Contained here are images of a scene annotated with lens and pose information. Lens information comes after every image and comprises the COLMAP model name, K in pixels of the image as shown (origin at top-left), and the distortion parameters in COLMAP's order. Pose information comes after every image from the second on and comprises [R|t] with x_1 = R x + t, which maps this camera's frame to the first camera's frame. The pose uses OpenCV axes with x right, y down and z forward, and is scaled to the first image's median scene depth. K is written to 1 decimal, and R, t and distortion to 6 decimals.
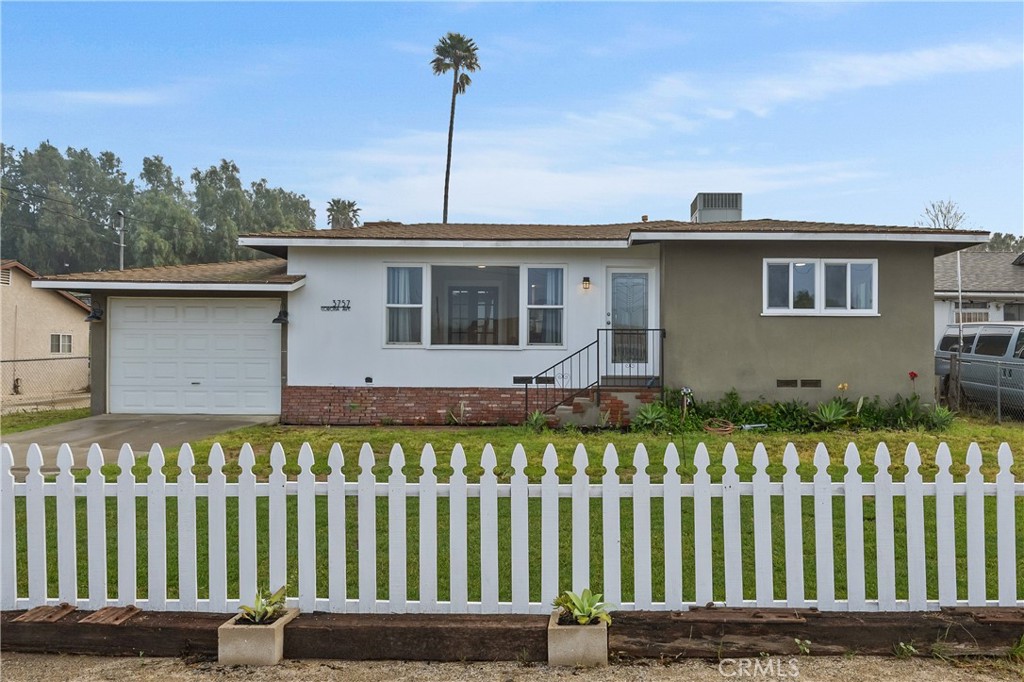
lens RADIAL K [[422.8, 0, 565.1], [0, 422.8, 343.0], [0, 0, 1]] dist [-0.000175, -0.000019]
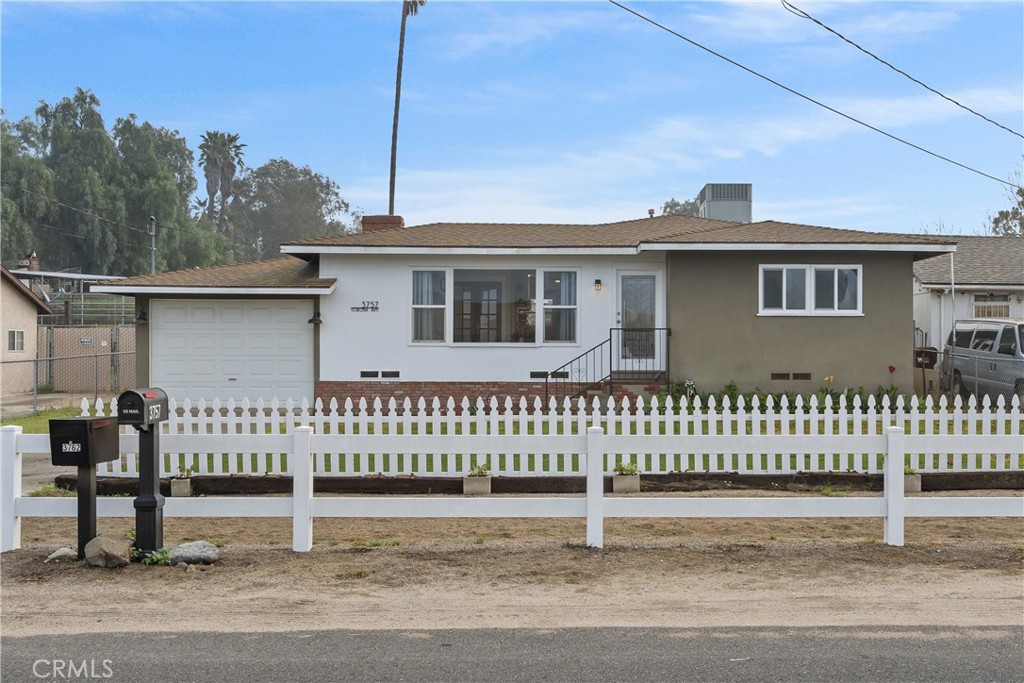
lens RADIAL K [[667.4, 0, 512.0], [0, 667.4, 341.5], [0, 0, 1]] dist [-0.001322, 0.000218]
pose [[0.999909, -0.003862, -0.012890, -0.147296], [0.004080, 0.999848, 0.016963, -0.027227], [0.012823, -0.017014, 0.999773, -0.705958]]
